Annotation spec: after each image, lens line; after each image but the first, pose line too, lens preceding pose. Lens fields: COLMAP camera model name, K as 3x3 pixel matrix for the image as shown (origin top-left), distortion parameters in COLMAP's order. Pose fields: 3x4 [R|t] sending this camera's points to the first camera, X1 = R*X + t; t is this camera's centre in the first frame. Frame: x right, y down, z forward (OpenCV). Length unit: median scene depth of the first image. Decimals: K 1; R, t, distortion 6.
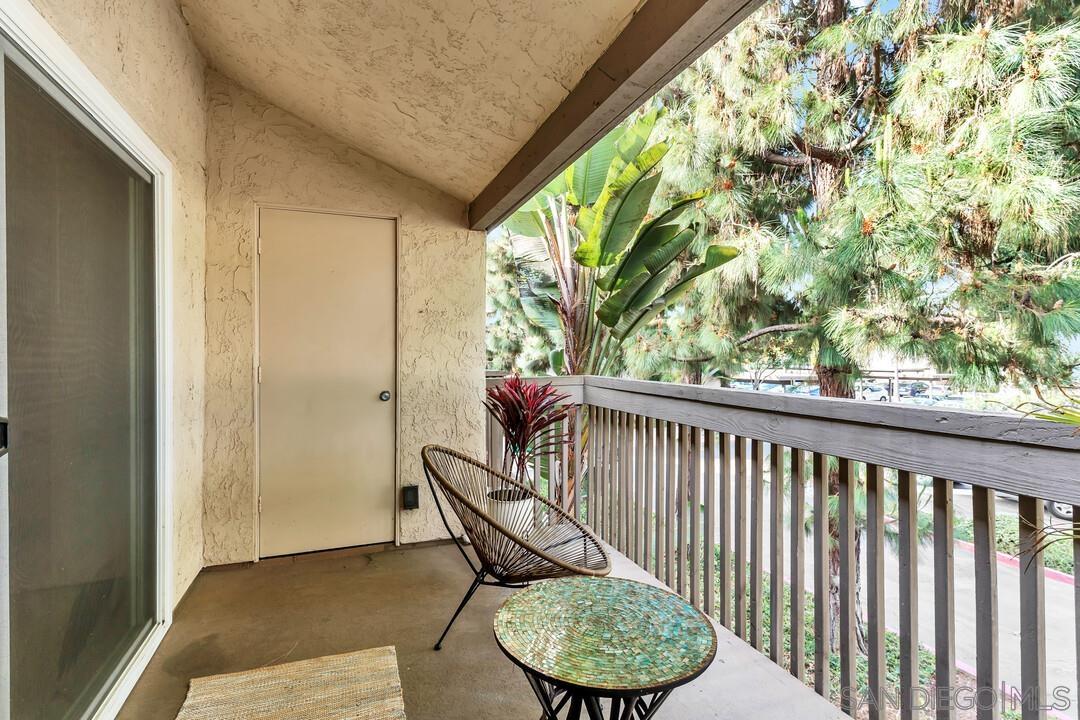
lens RADIAL K [[519.2, 0, 537.8], [0, 519.2, 354.6], [0, 0, 1]] dist [0.001621, 0.000304]
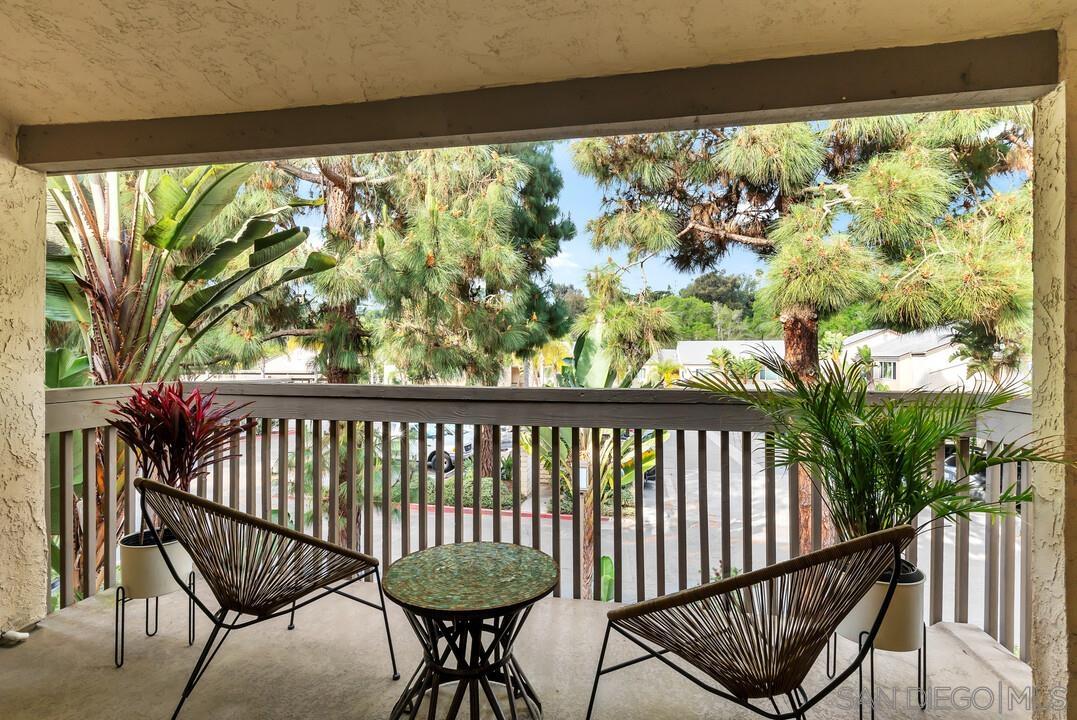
lens RADIAL K [[517.7, 0, 536.4], [0, 517.7, 363.5], [0, 0, 1]] dist [0.001621, 0.000304]
pose [[0.515992, -0.004438, 0.856582, -0.274355], [-0.003919, 0.999964, 0.007542, 0.002662], [-0.856584, -0.007249, 0.515956, 0.075474]]
